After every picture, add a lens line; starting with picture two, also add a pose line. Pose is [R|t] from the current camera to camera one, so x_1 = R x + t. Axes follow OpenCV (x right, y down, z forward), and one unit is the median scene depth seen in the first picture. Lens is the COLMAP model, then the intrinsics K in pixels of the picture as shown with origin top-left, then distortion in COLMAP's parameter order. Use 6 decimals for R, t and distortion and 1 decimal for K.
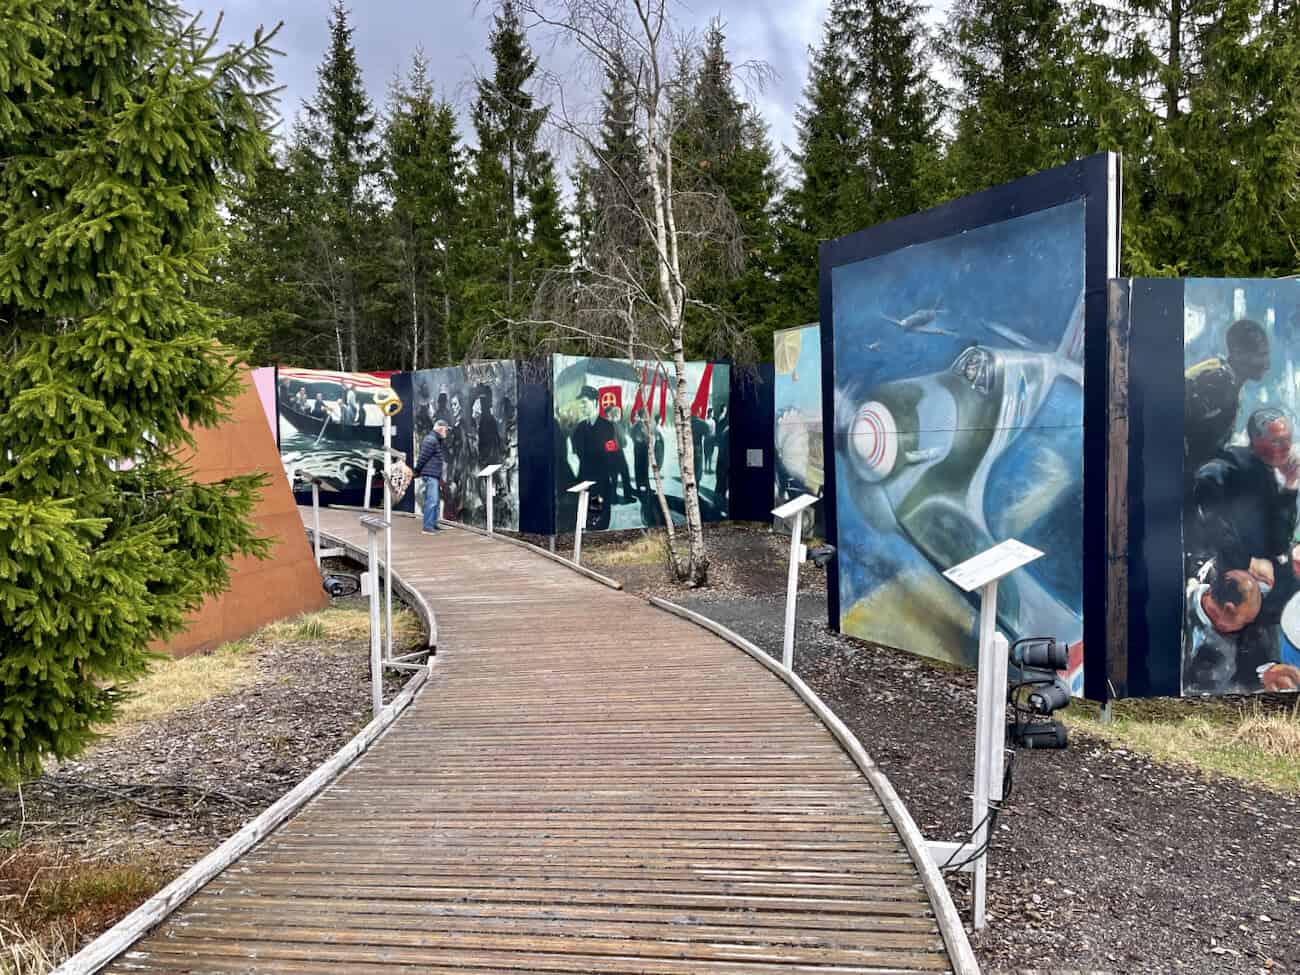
lens RADIAL K [[1027.0, 0, 650.0], [0, 1027.0, 487.5], [0, 0, 1]] dist [0.097430, -0.125060]
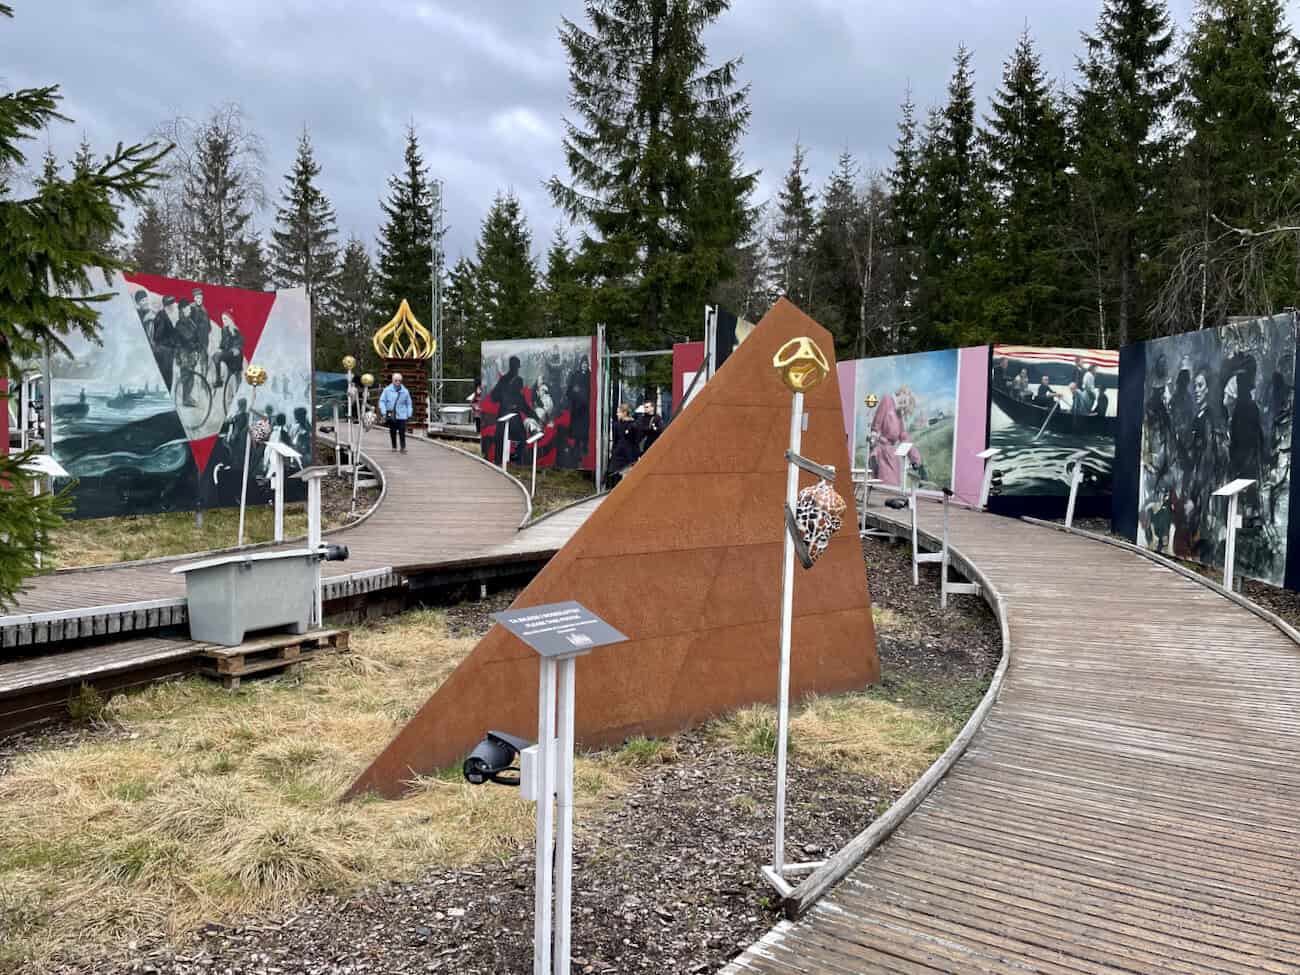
lens RADIAL K [[1027.0, 0, 650.0], [0, 1027.0, 487.5], [0, 0, 1]] dist [0.097430, -0.125060]
pose [[0.732441, 0.061128, -0.678081, 0.012208], [-0.055211, 0.998014, 0.030332, -0.011049], [0.678588, 0.015221, 0.734361, 0.190796]]
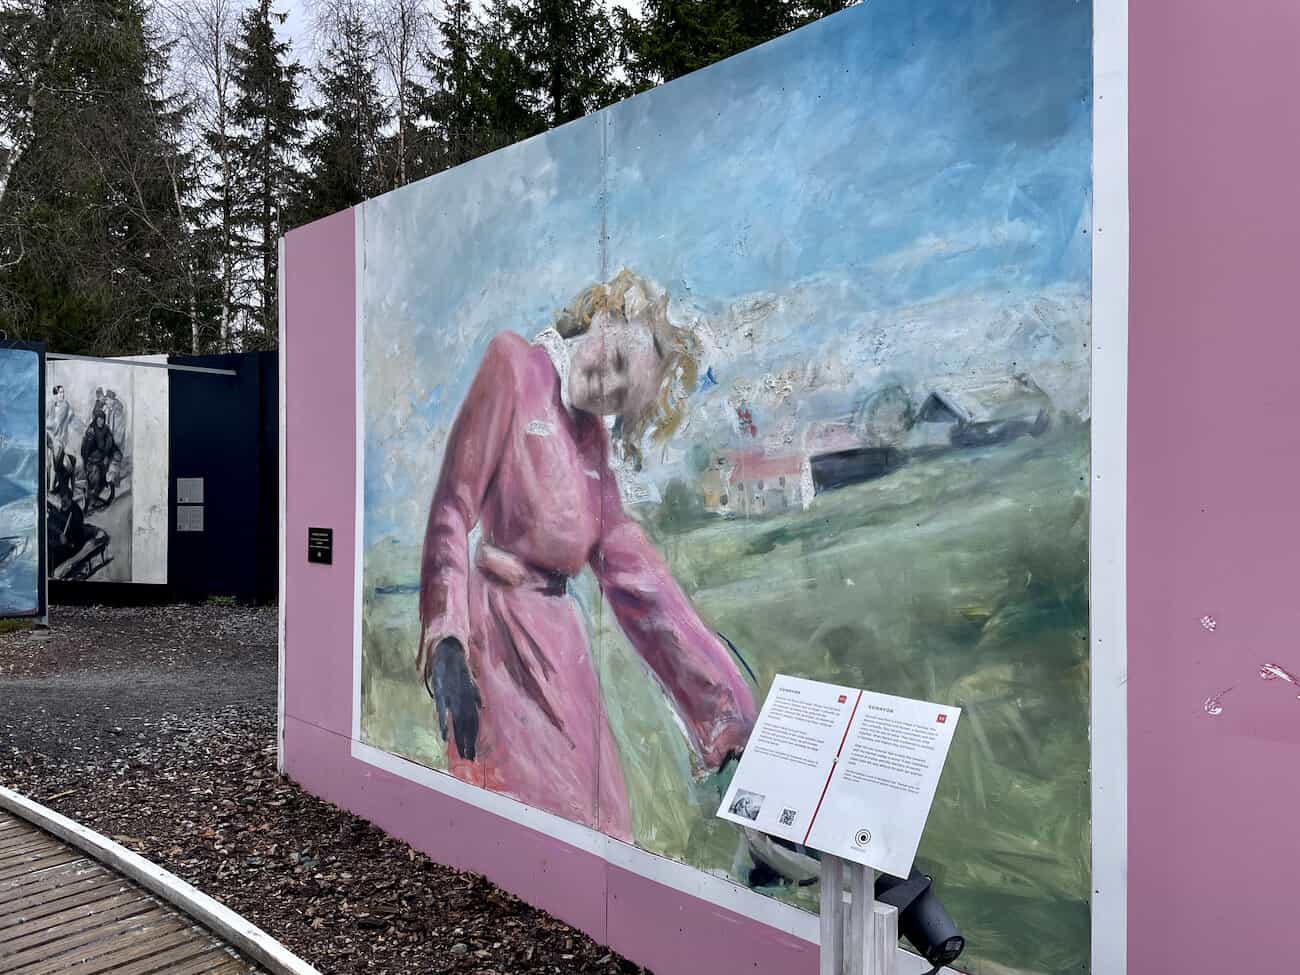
lens RADIAL K [[988.9, 0, 650.0], [0, 988.9, 487.5], [0, 0, 1]] dist [-0.001169, -0.111379]
pose [[0.955399, 0.008288, -0.295203, -0.388239], [-0.021094, 0.998968, -0.040220, -0.044353], [0.294565, 0.044653, 0.954588, 0.852631]]
